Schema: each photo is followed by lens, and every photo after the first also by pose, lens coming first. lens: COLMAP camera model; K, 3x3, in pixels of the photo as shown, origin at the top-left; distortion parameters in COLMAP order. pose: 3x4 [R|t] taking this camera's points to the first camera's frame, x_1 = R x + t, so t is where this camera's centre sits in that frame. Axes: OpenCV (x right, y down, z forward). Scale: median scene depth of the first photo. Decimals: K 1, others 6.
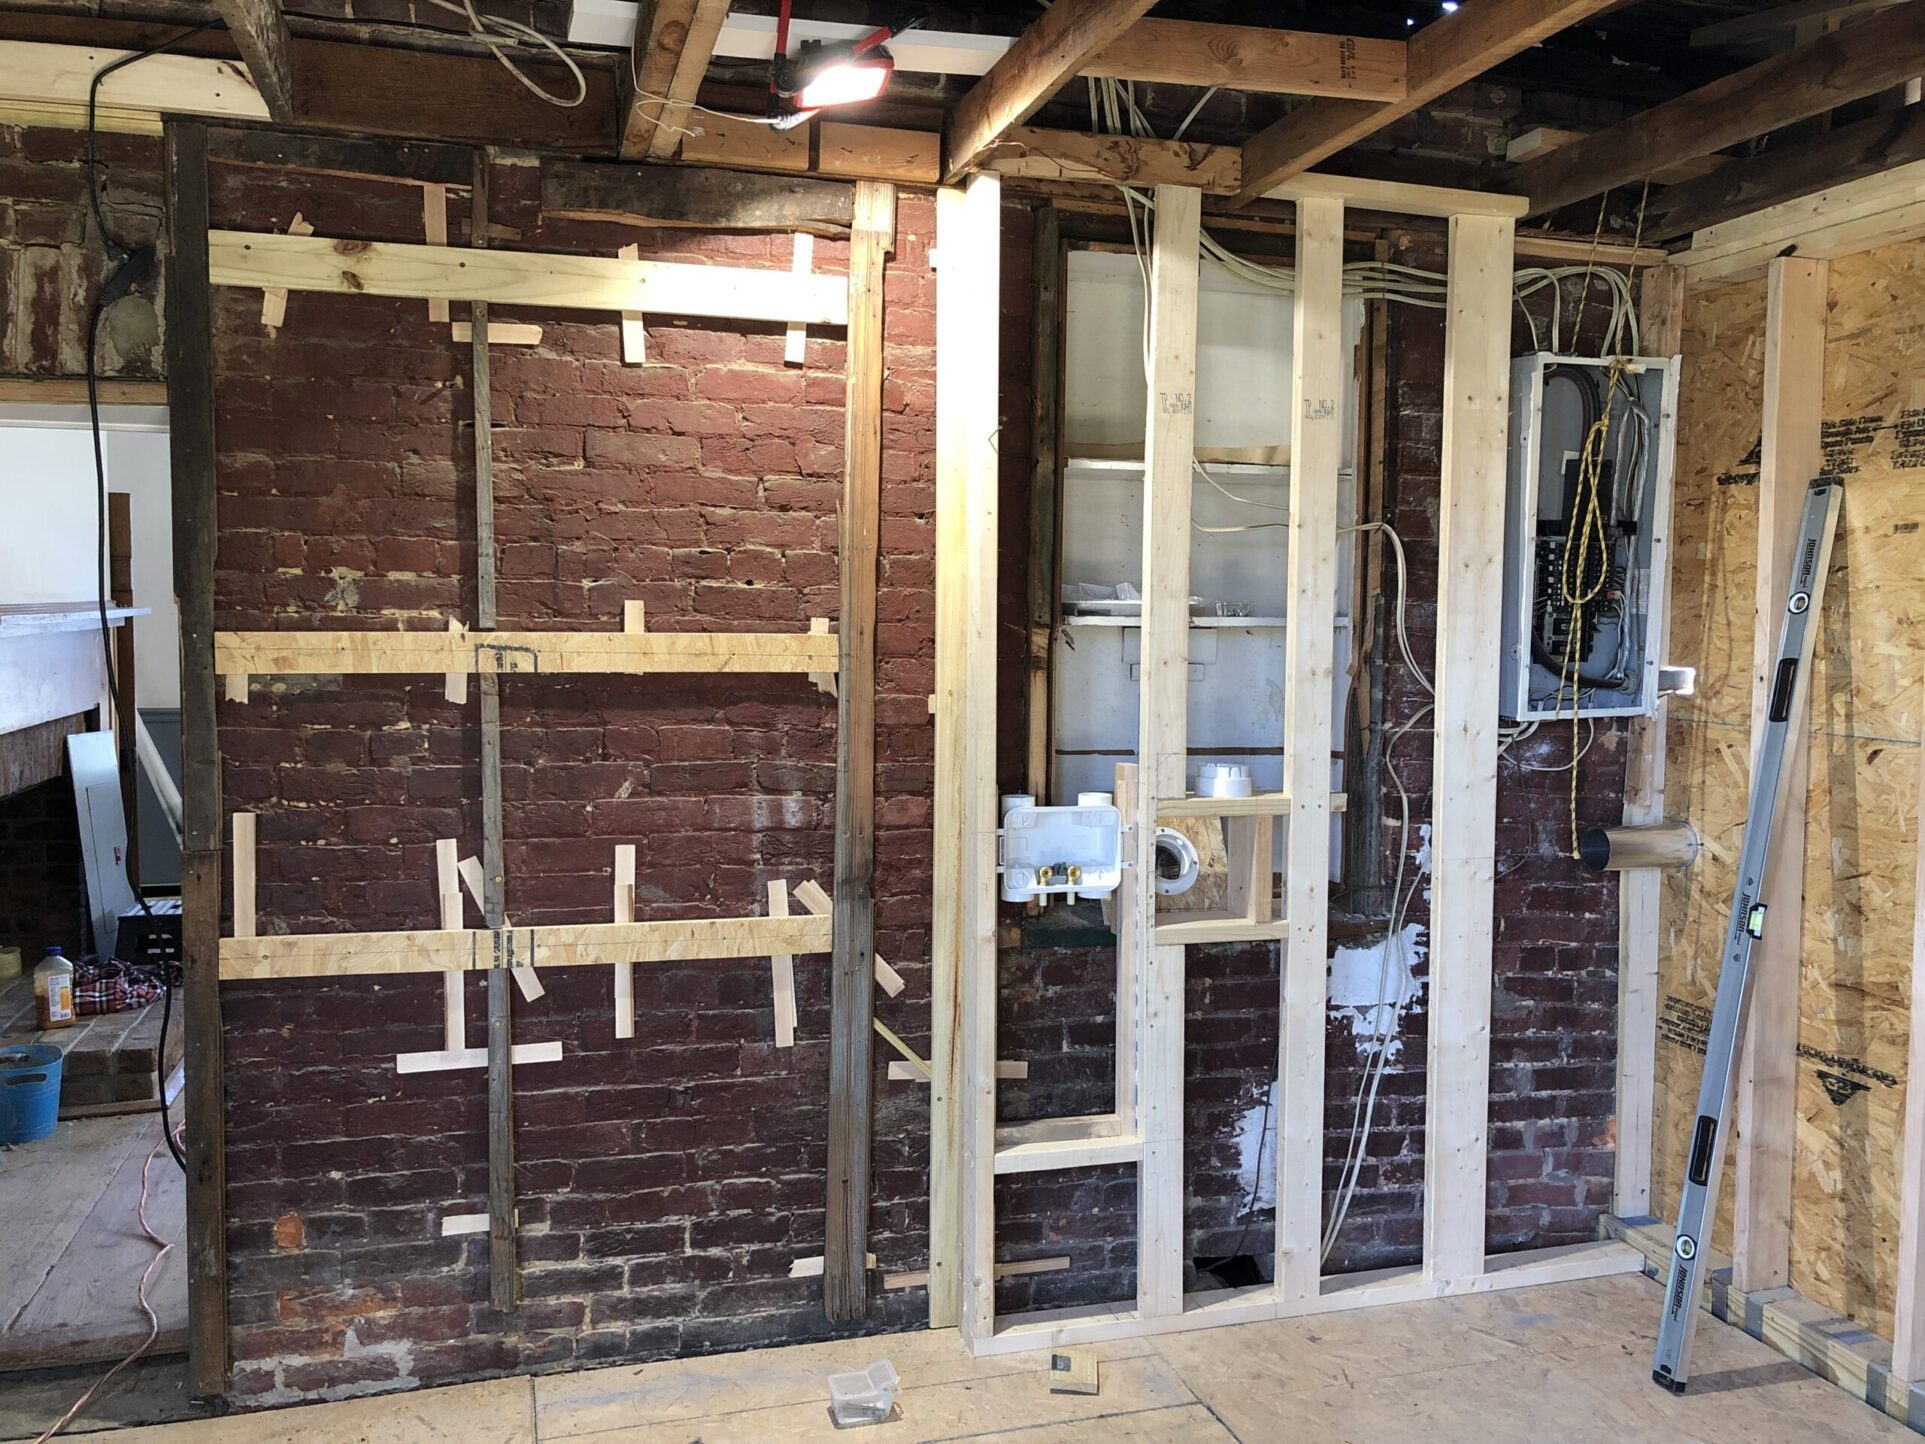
lens RADIAL K [[1550.7, 0, 957.5], [0, 1550.7, 712.9], [0, 0, 1]] dist [0.033914, -0.029979]
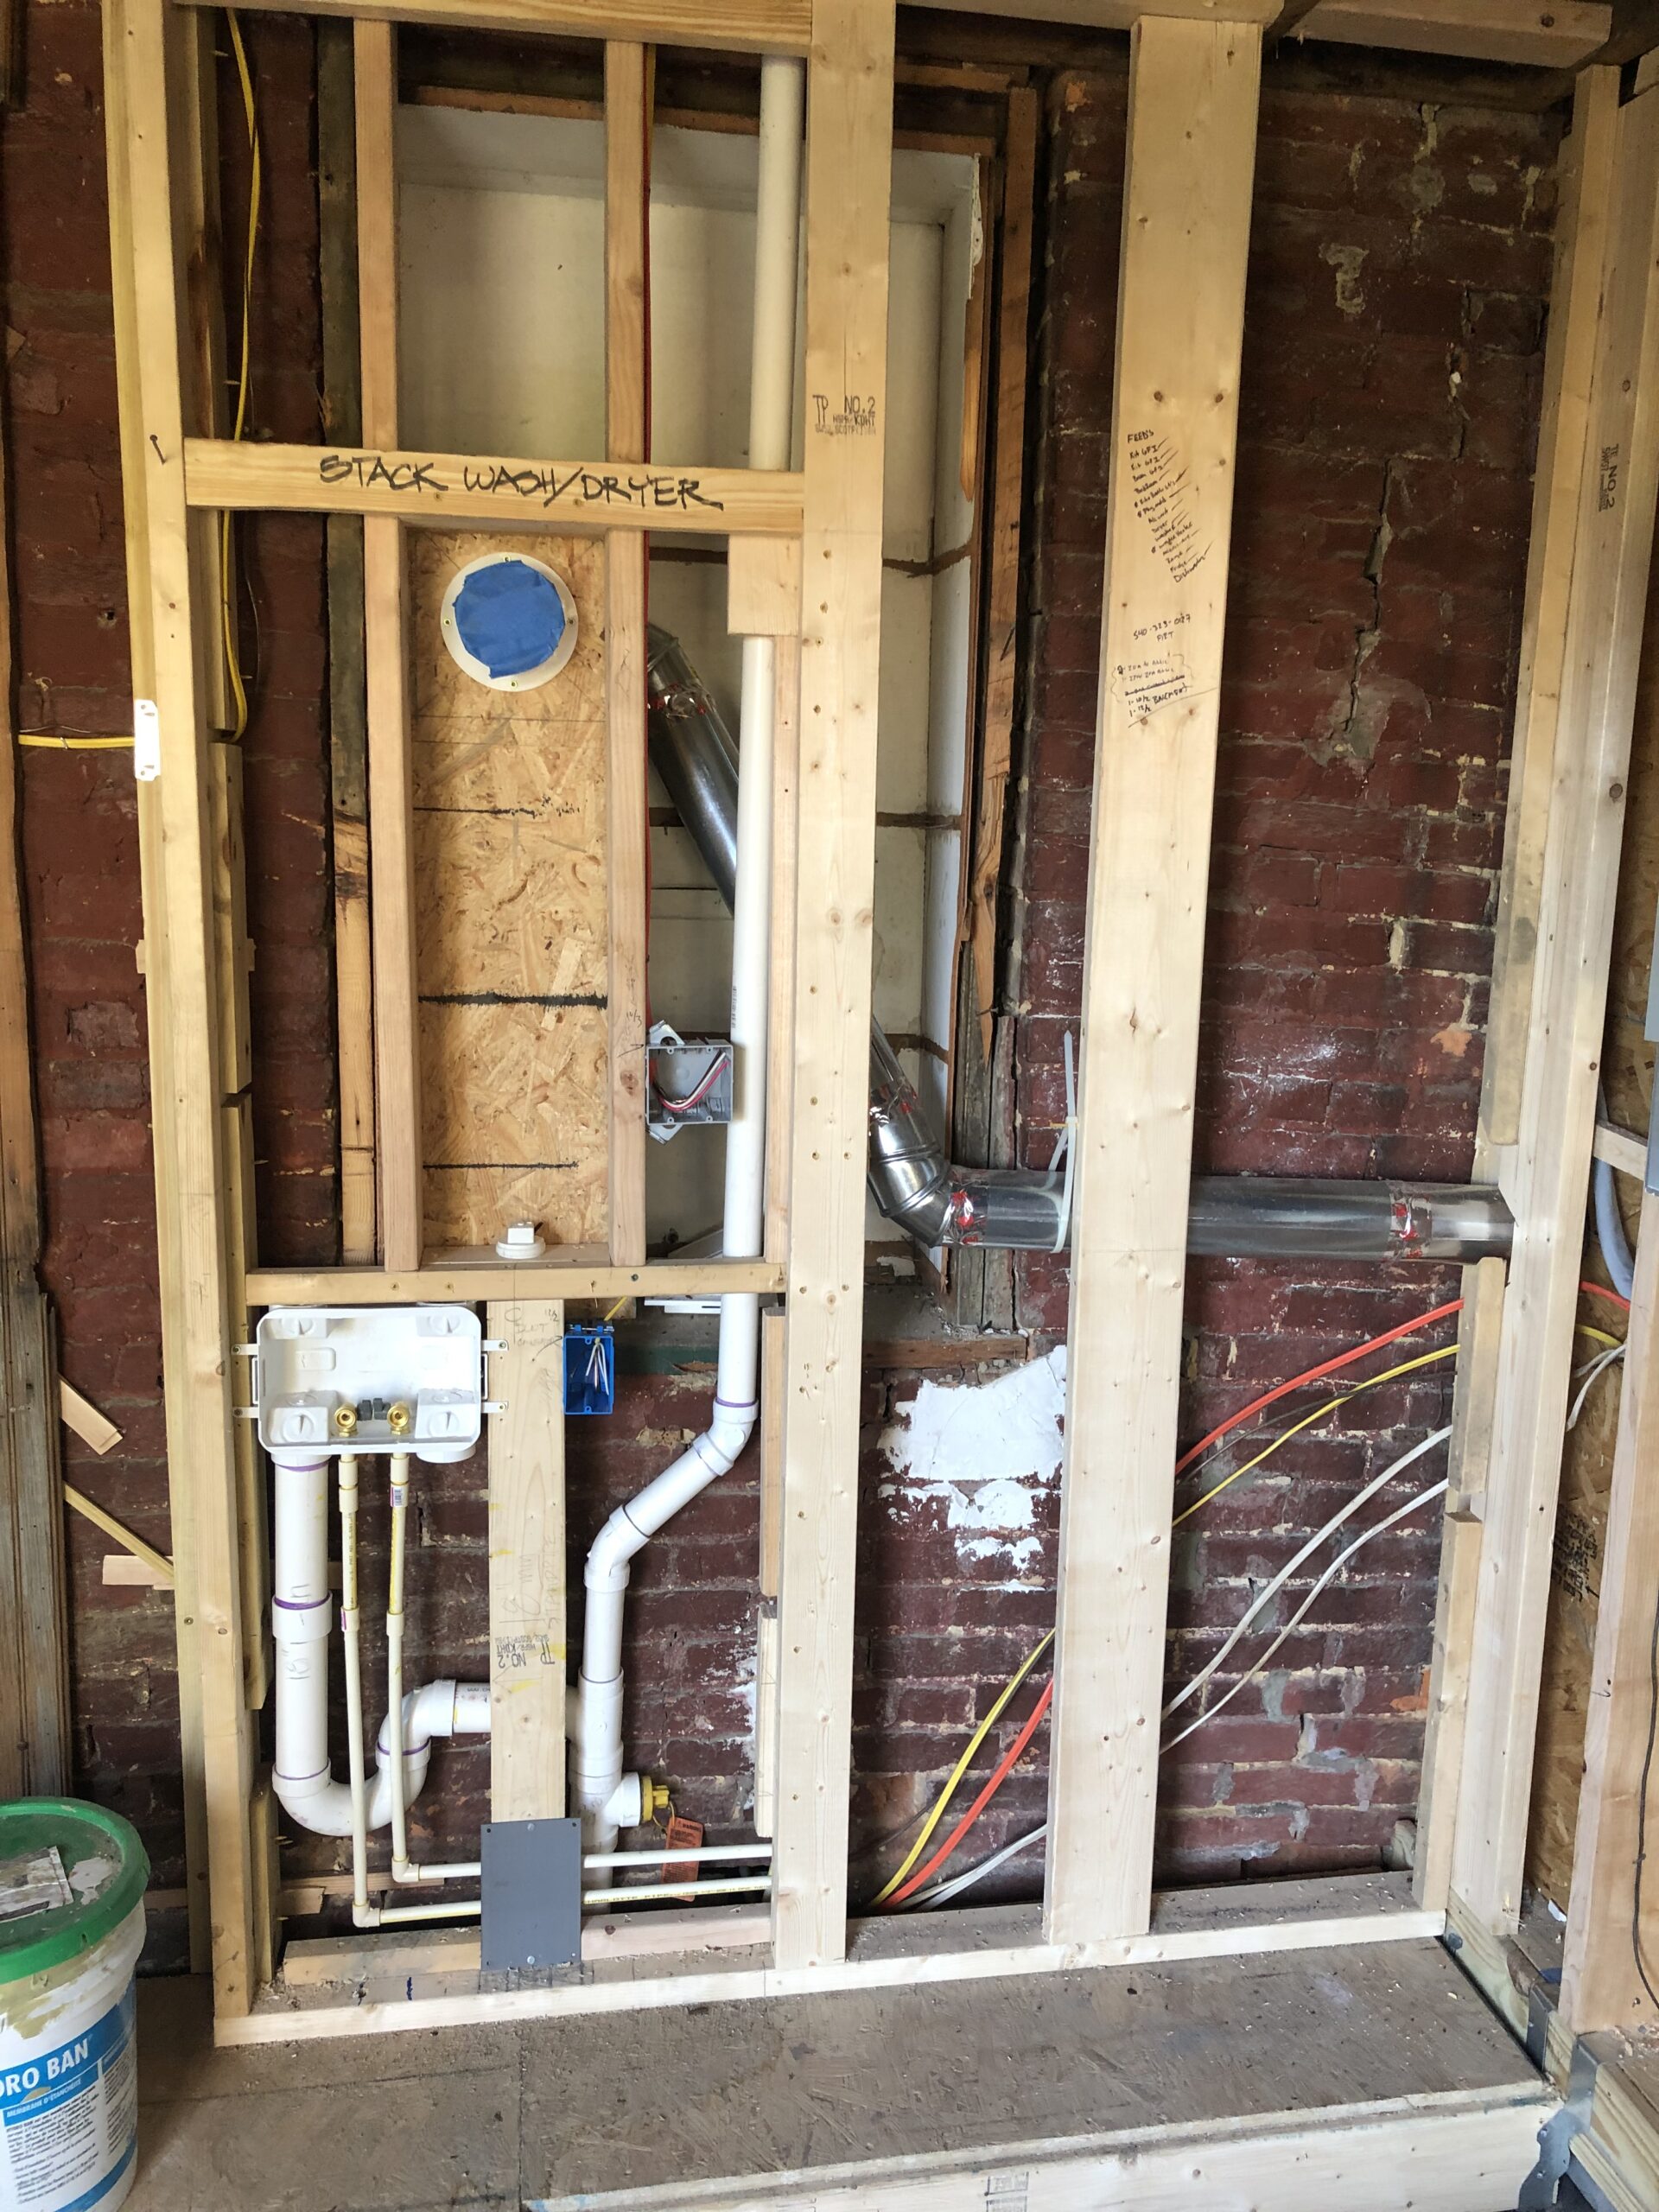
lens RADIAL K [[1781.9, 0, 851.6], [0, 1781.9, 1115.0], [0, 0, 1]] dist [0.033914, -0.029979]
pose [[0.992591, 0.035555, -0.116186, 0.315239], [-0.021455, 0.992491, 0.120424, -0.032474], [0.119596, -0.117039, 0.985900, 0.374168]]
